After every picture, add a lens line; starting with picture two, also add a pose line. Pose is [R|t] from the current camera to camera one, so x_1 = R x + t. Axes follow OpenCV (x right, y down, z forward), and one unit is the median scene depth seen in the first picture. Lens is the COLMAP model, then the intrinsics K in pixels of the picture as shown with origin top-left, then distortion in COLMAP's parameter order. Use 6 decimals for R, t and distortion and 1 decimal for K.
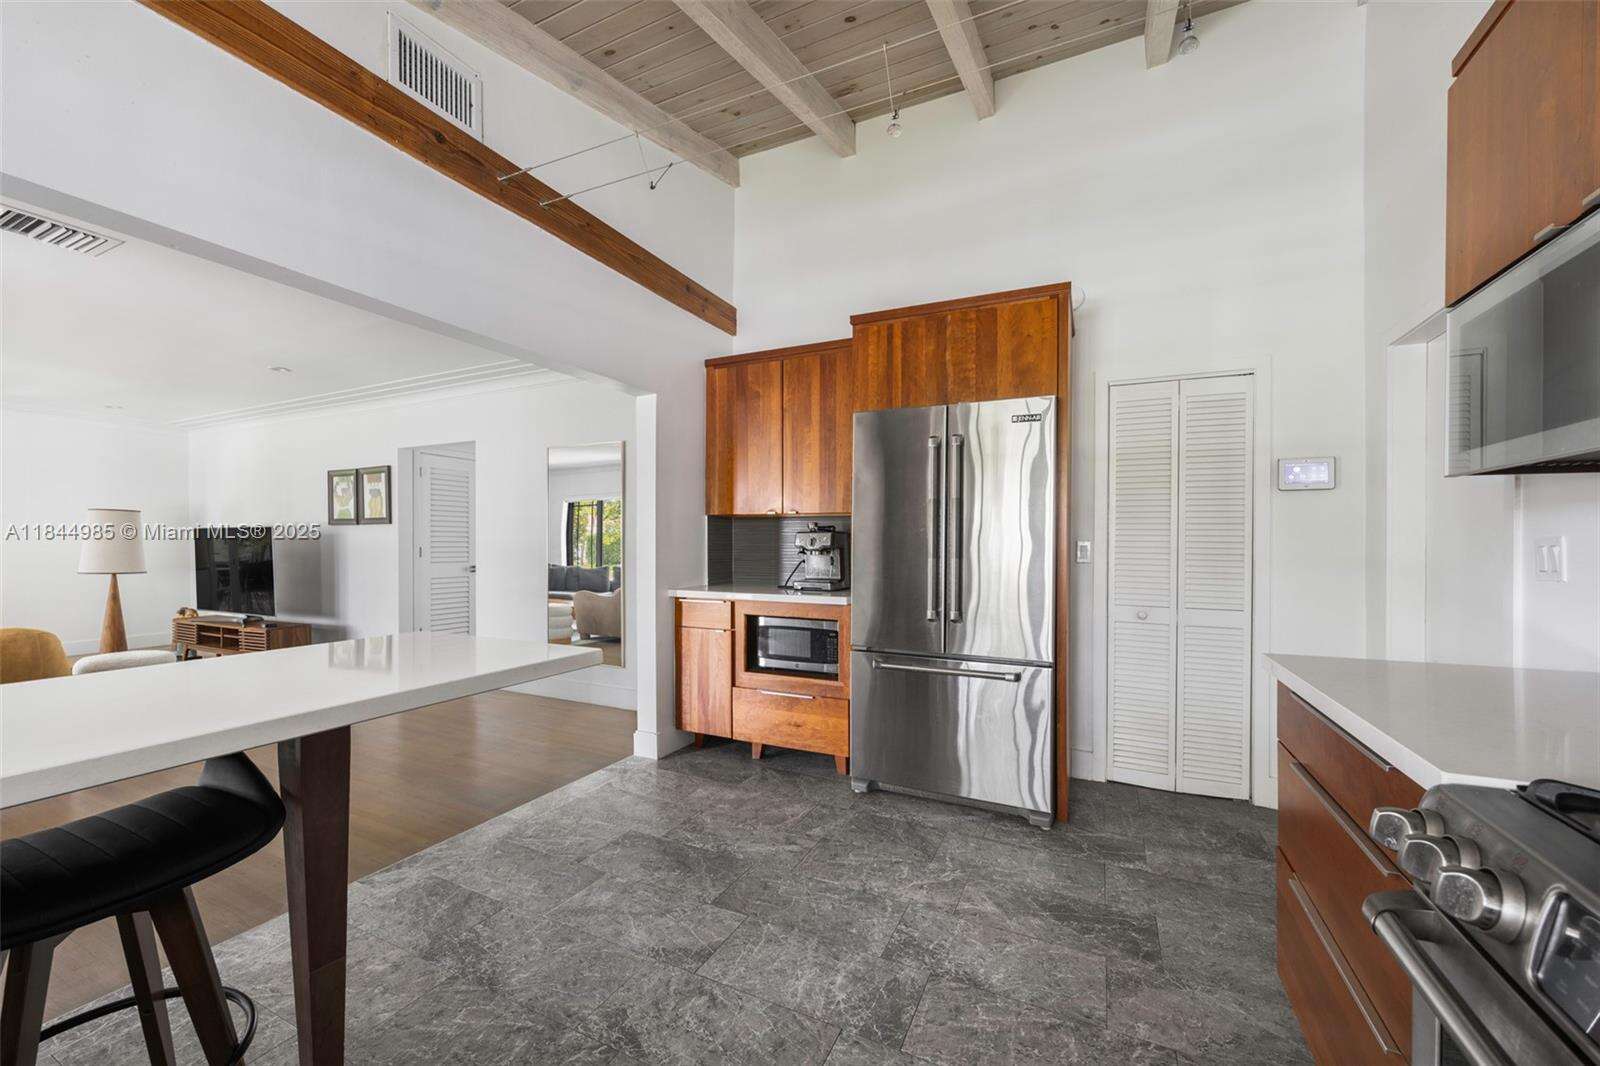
lens RADIAL K [[631.5, 0, 800.6], [0, 631.5, 543.6], [0, 0, 1]] dist [-0.004558, 0.000538]
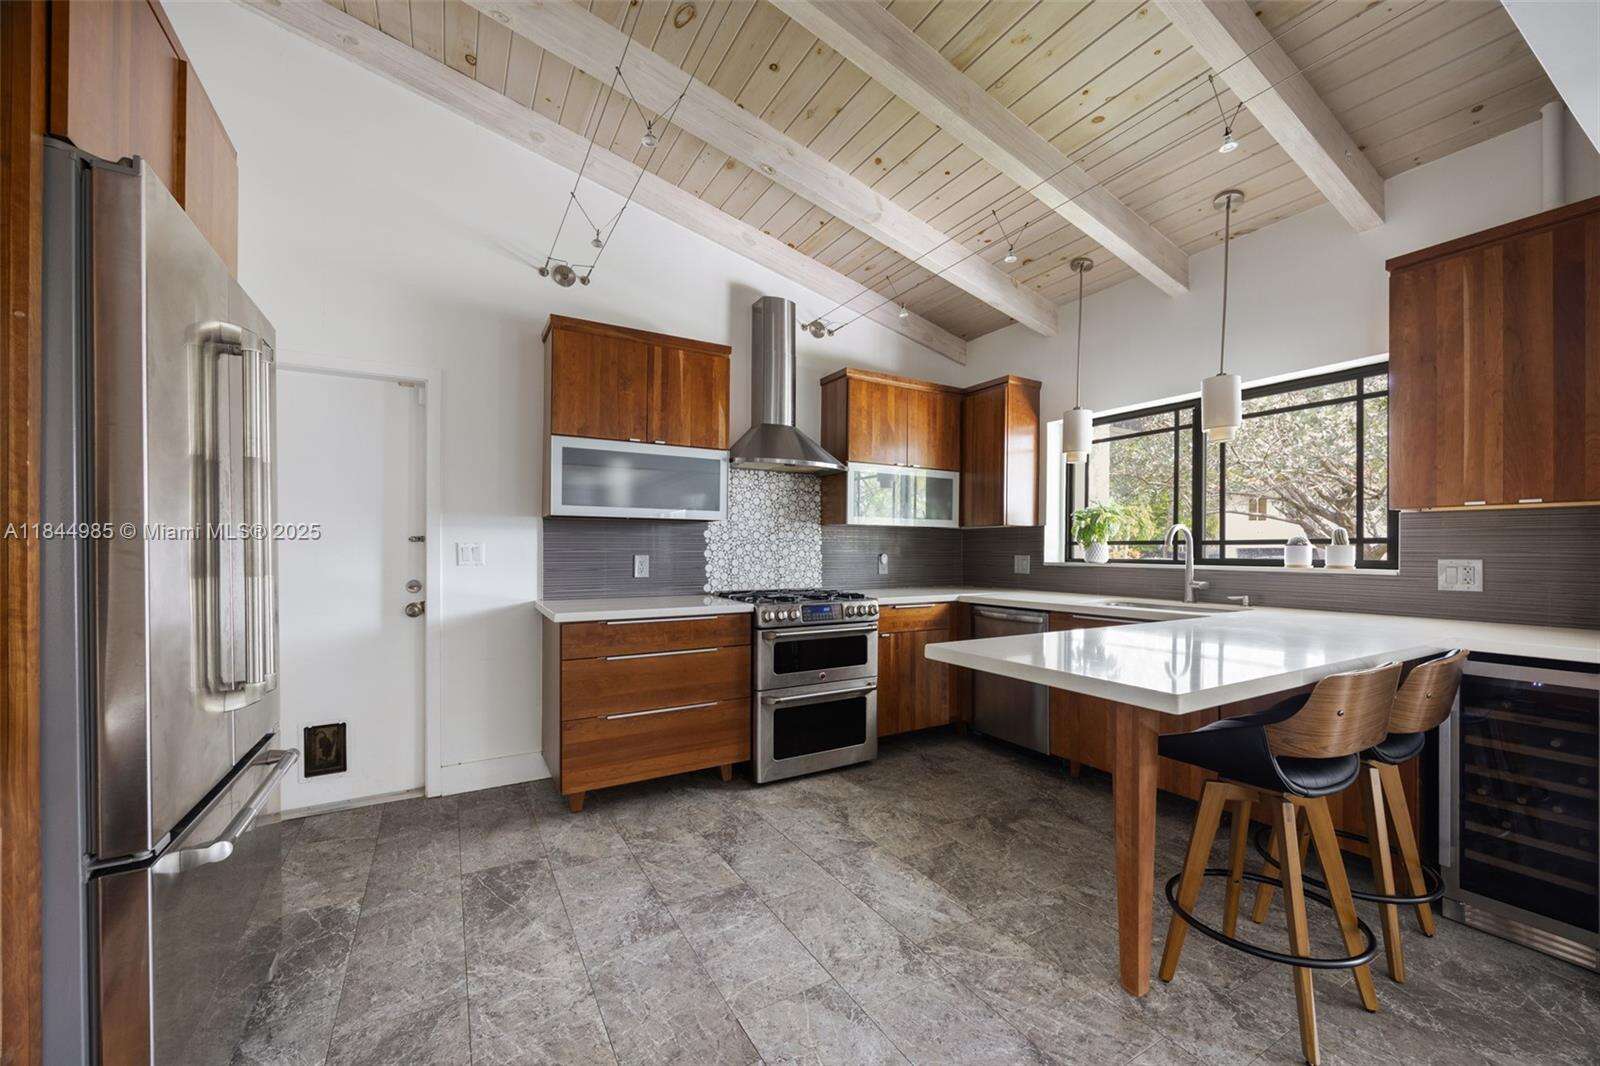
lens RADIAL K [[631.5, 0, 801.6], [0, 631.5, 546.1], [0, 0, 1]] dist [-0.004558, 0.000538]
pose [[-0.830757, -0.003384, 0.556625, -0.677713], [-0.004543, 0.999989, -0.000700, -0.012387], [-0.556616, -0.003110, -0.830764, 1.846294]]
